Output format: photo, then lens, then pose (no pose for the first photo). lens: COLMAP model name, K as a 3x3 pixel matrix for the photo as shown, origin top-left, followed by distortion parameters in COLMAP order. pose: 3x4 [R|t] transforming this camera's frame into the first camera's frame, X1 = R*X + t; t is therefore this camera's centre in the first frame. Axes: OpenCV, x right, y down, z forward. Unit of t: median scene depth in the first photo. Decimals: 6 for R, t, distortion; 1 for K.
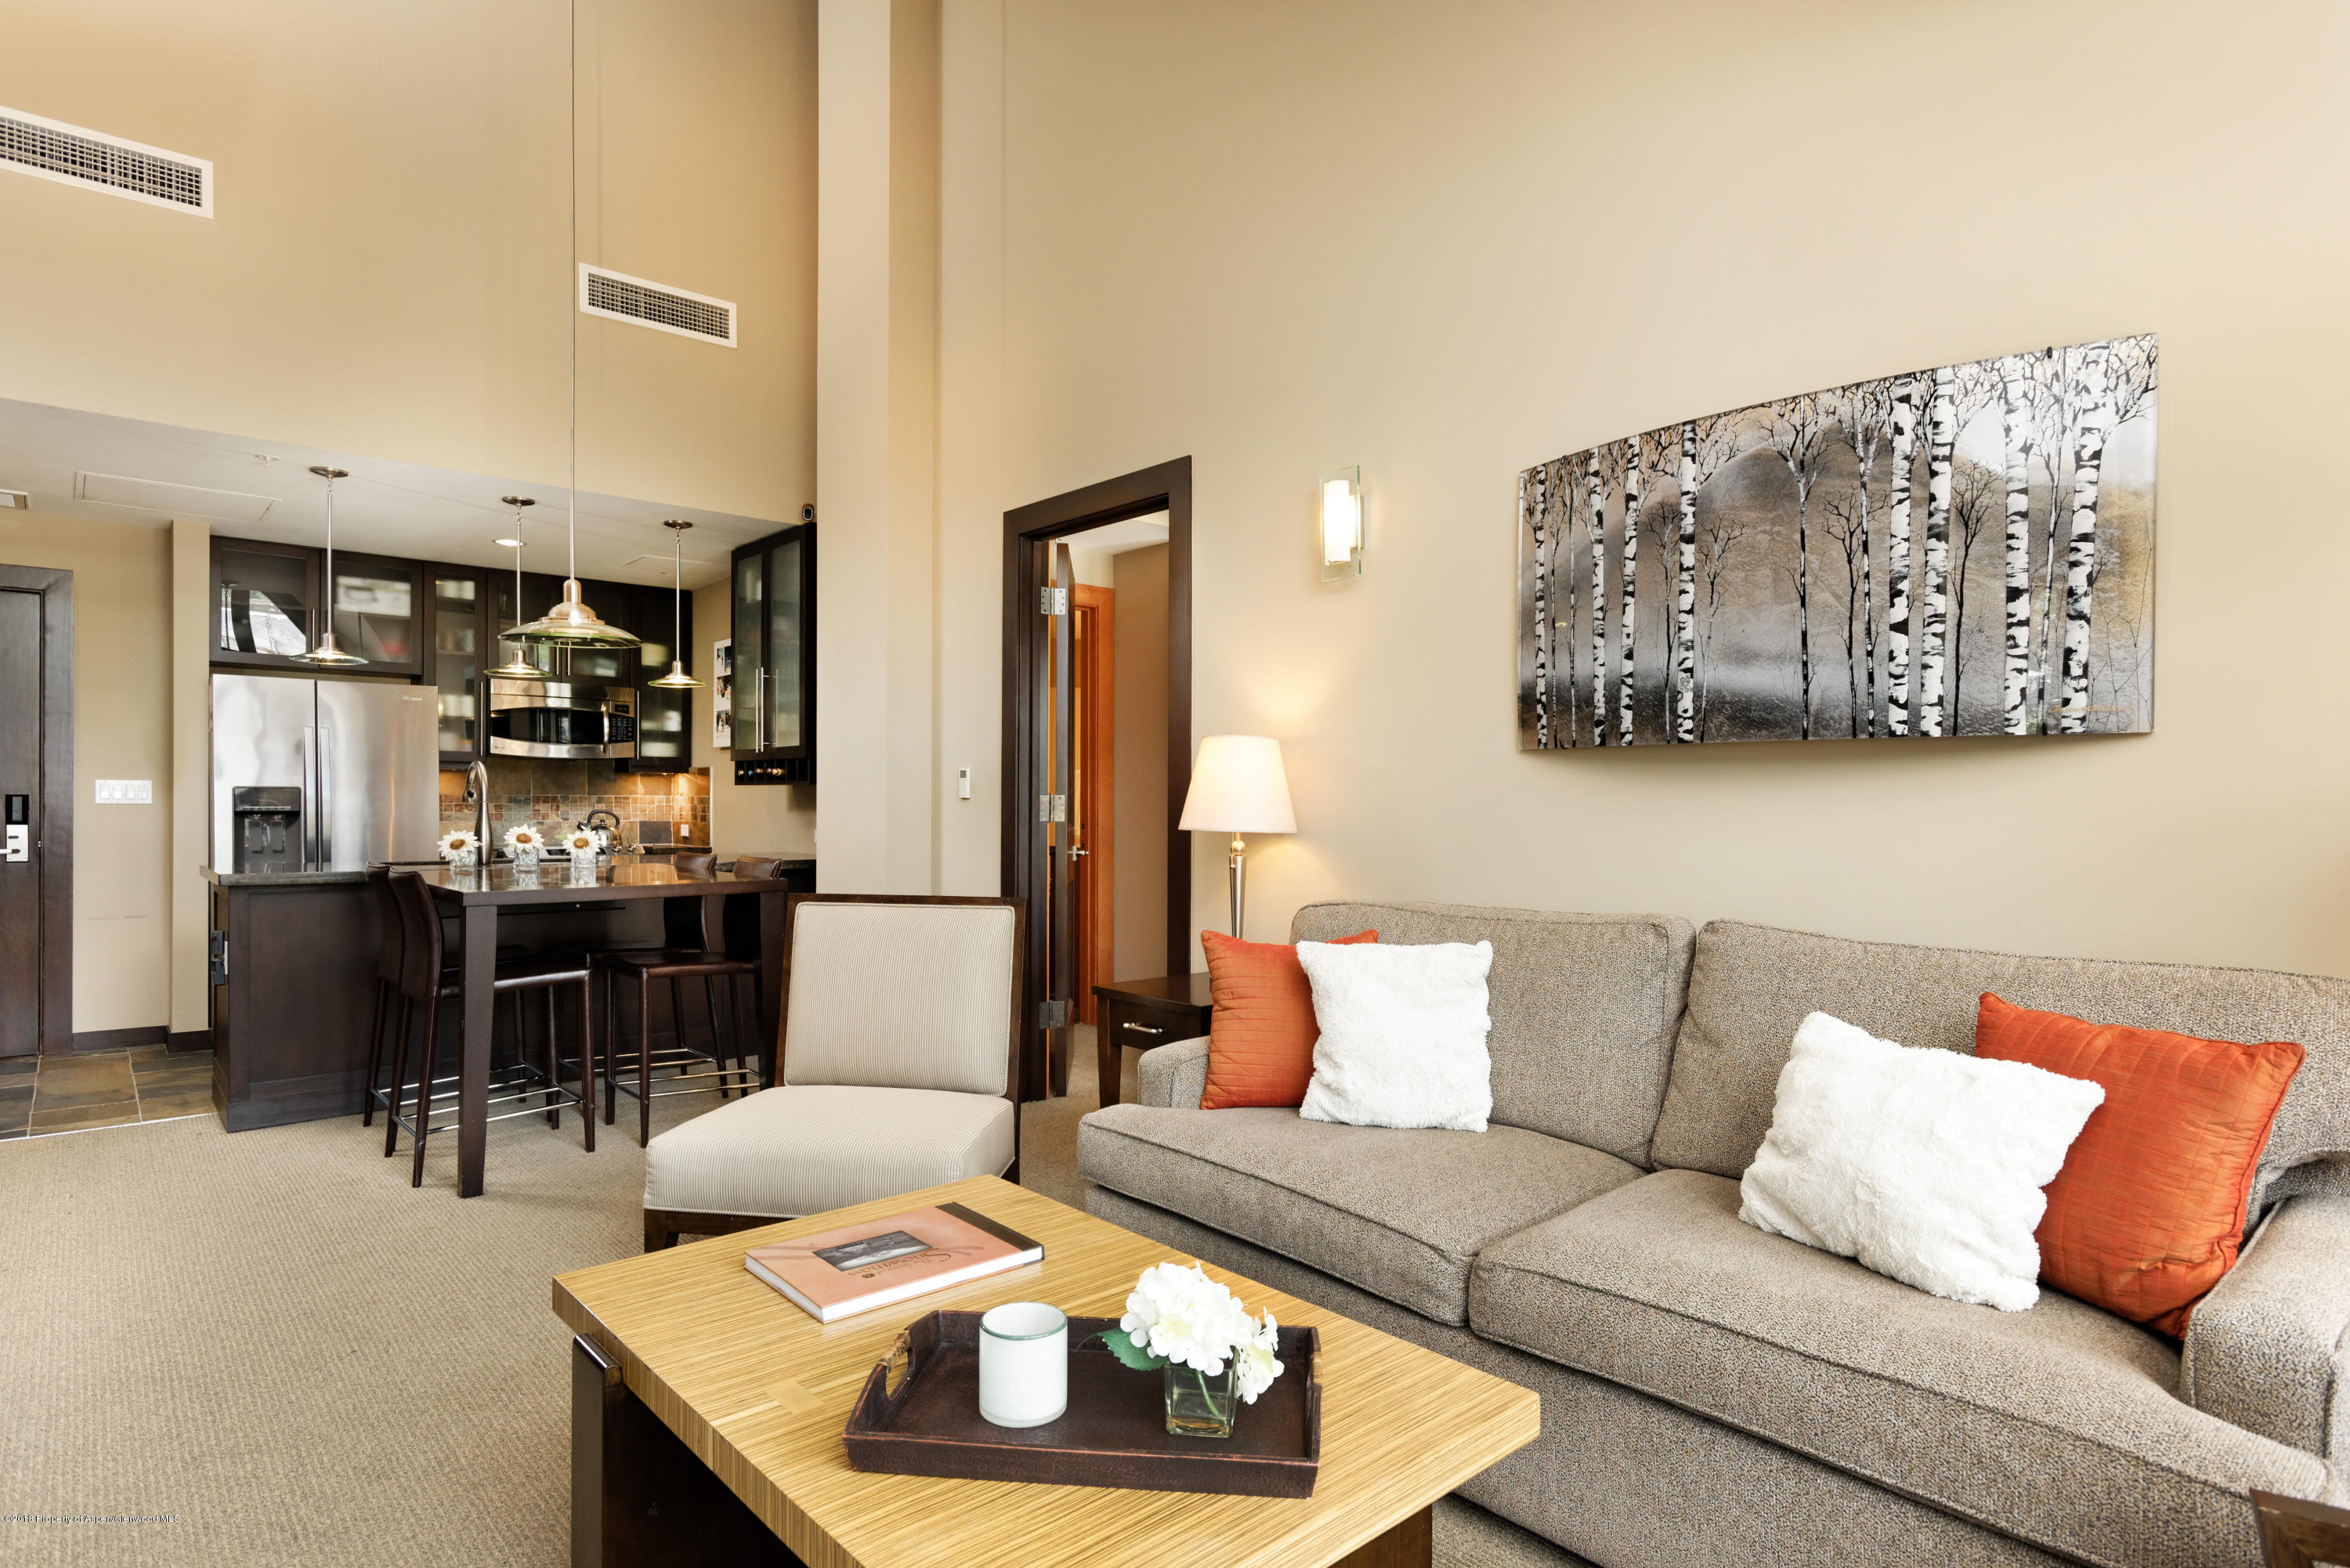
lens RADIAL K [[1226.7, 0, 1115.1], [0, 1226.7, 786.9], [0, 0, 1]] dist [-0.015577, 0.007343]
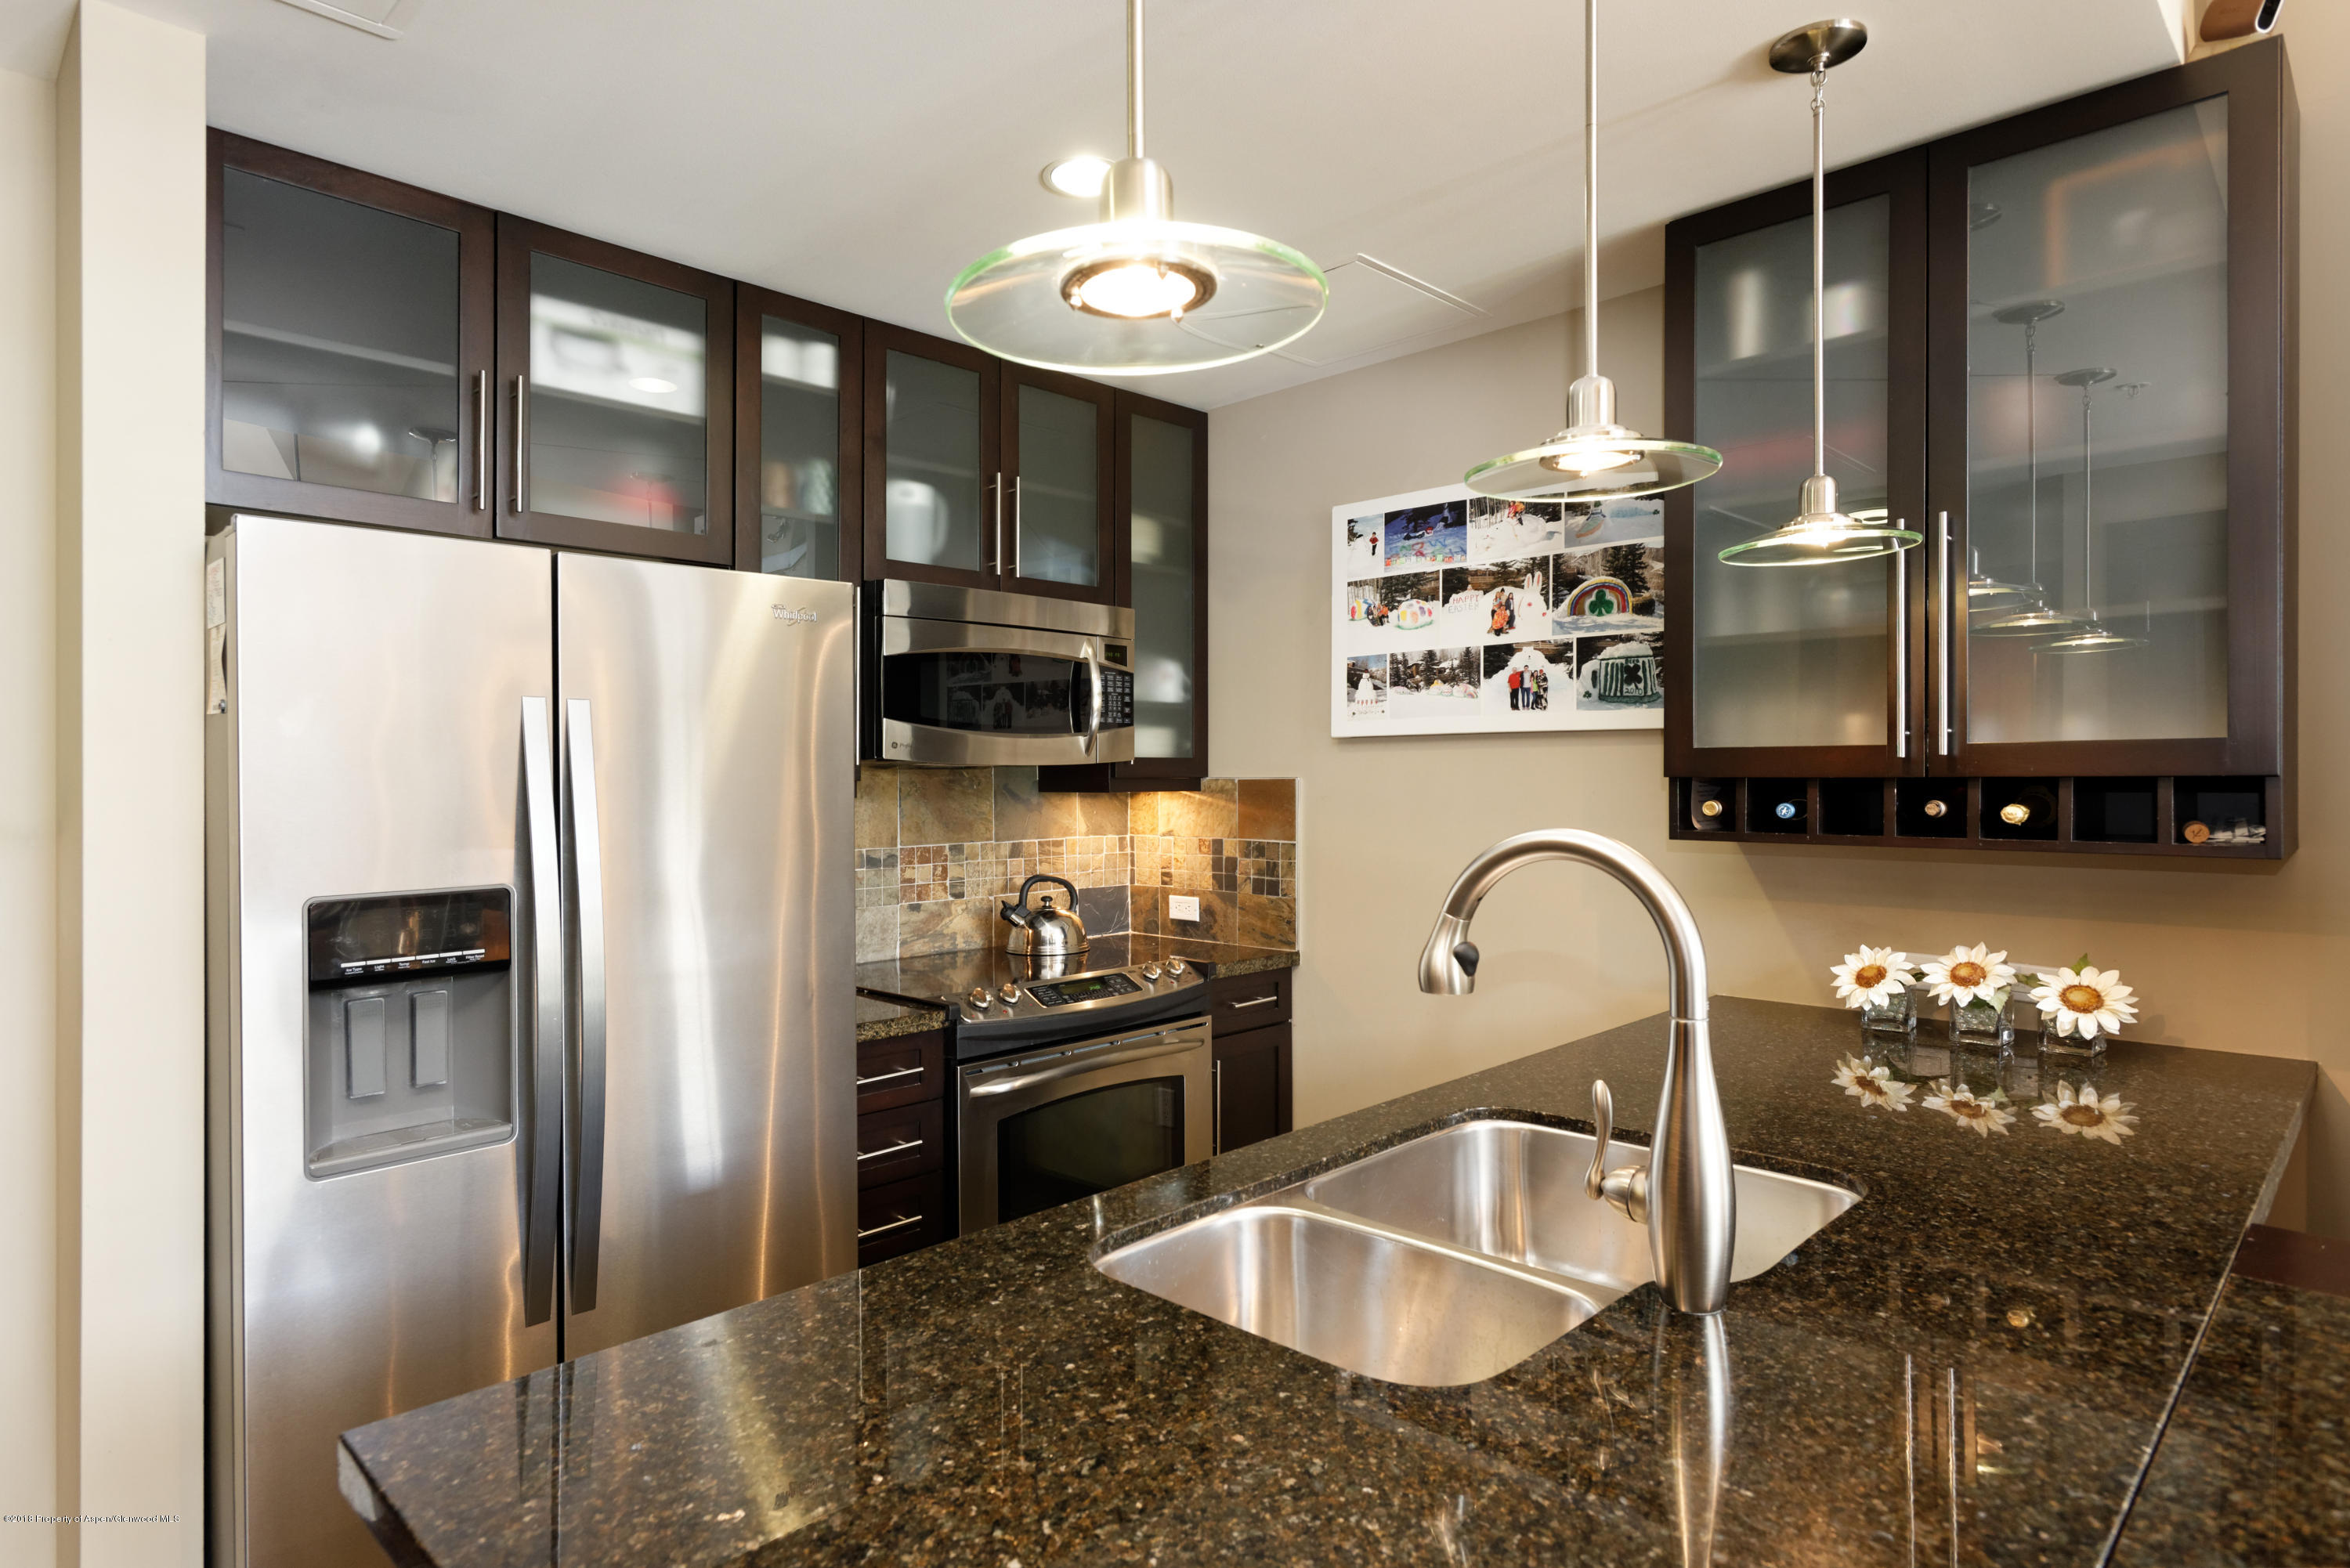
lens RADIAL K [[1226.7, 0, 1119.1], [0, 1226.7, 749.2], [0, 0, 1]] dist [-0.015577, 0.007343]
pose [[0.994865, -0.013988, 0.100237, -0.484212], [0.014667, 0.999874, -0.006046, -0.028064], [-0.100140, 0.007485, 0.994945, 0.594259]]
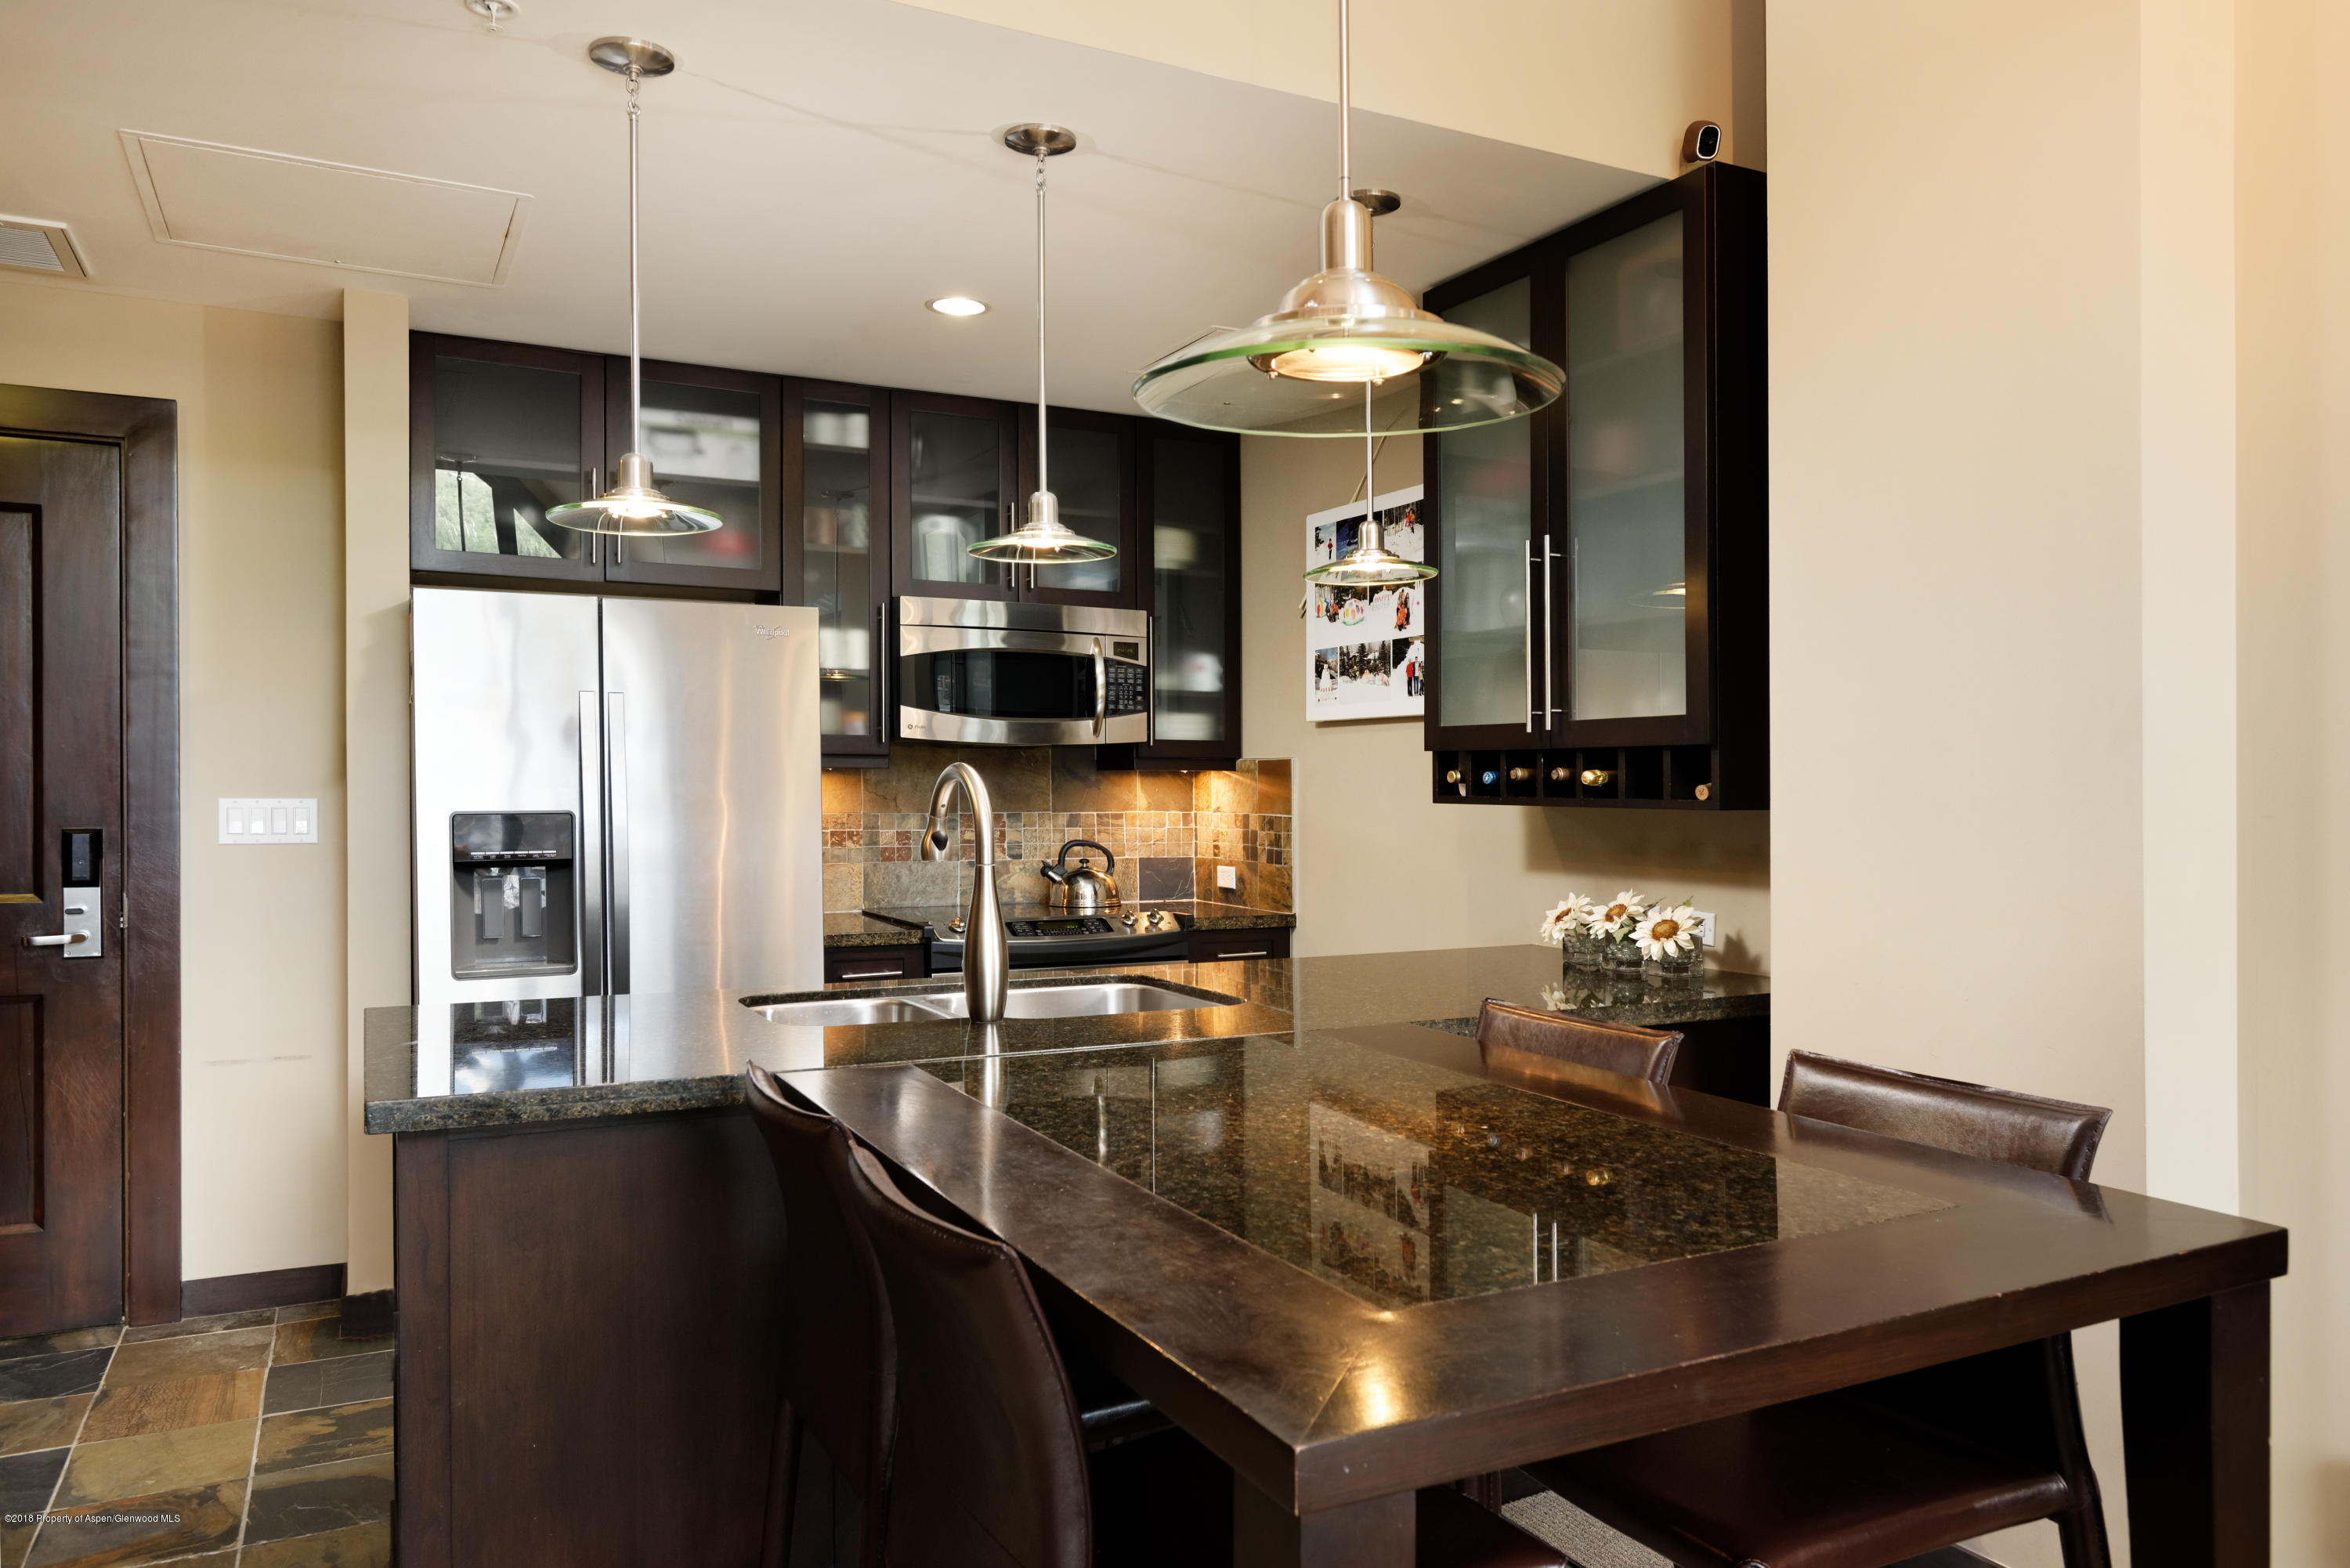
lens RADIAL K [[1584.3, 0, 1209.9], [0, 1584.3, 756.9], [0, 0, 1]] dist [0.013640, -0.002614]
pose [[0.978537, -0.008311, -0.205905, -0.245572], [0.007276, 0.999957, -0.005784, -0.014707], [0.205944, 0.004162, 0.978555, 0.367517]]
